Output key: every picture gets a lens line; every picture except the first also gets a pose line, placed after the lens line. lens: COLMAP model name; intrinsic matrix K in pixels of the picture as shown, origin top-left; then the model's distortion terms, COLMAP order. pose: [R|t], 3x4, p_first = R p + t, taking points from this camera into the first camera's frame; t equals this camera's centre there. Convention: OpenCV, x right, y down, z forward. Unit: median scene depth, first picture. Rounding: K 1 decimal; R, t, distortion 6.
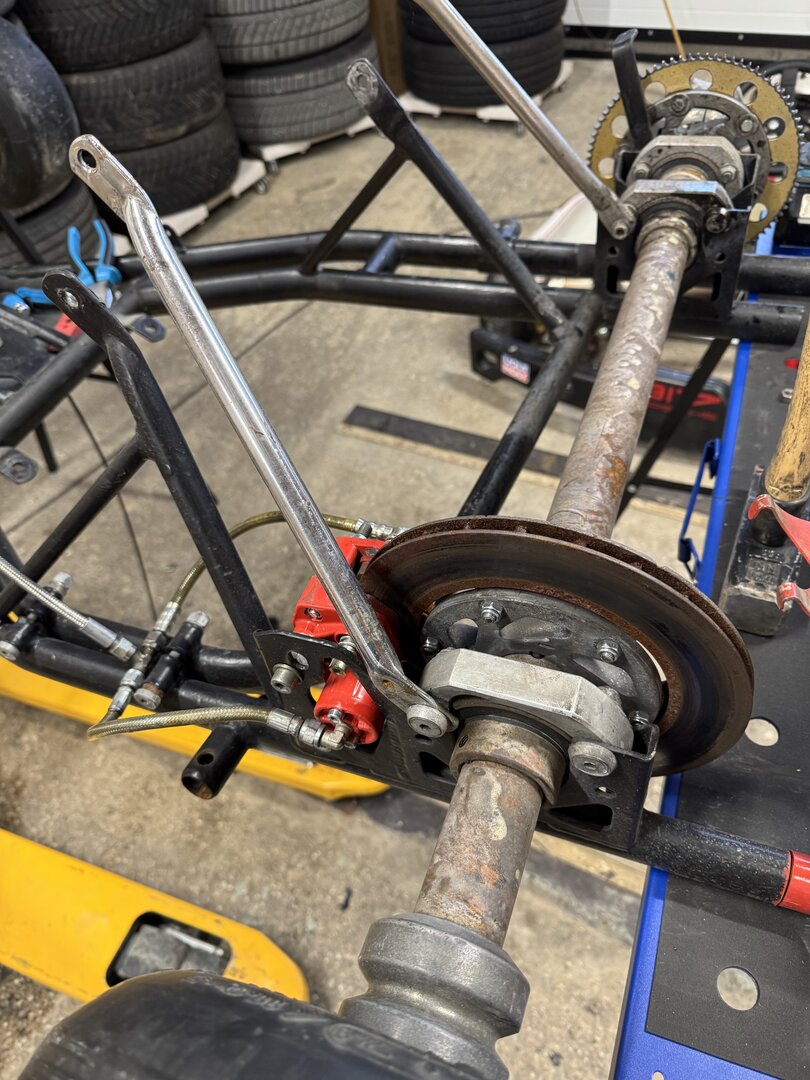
lens RADIAL K [[774.4, 0, 405.0], [0, 774.4, 540.0], [0, 0, 1]] dist [0.007646, -0.017978]
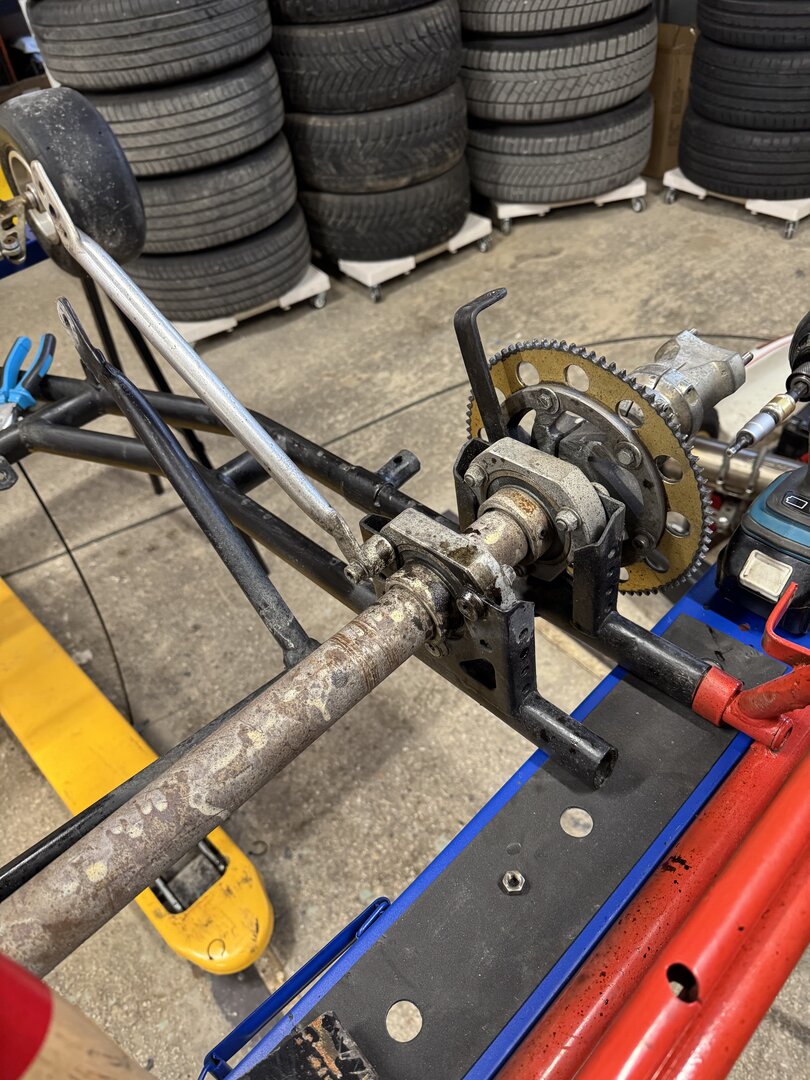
lens RADIAL K [[774.4, 0, 405.0], [0, 774.4, 540.0], [0, 0, 1]] dist [0.007646, -0.017978]
pose [[0.907779, 0.288467, -0.304506, 0.134968], [-0.292465, 0.955690, 0.033468, -0.118253], [0.300668, 0.058676, 0.951922, 0.082498]]
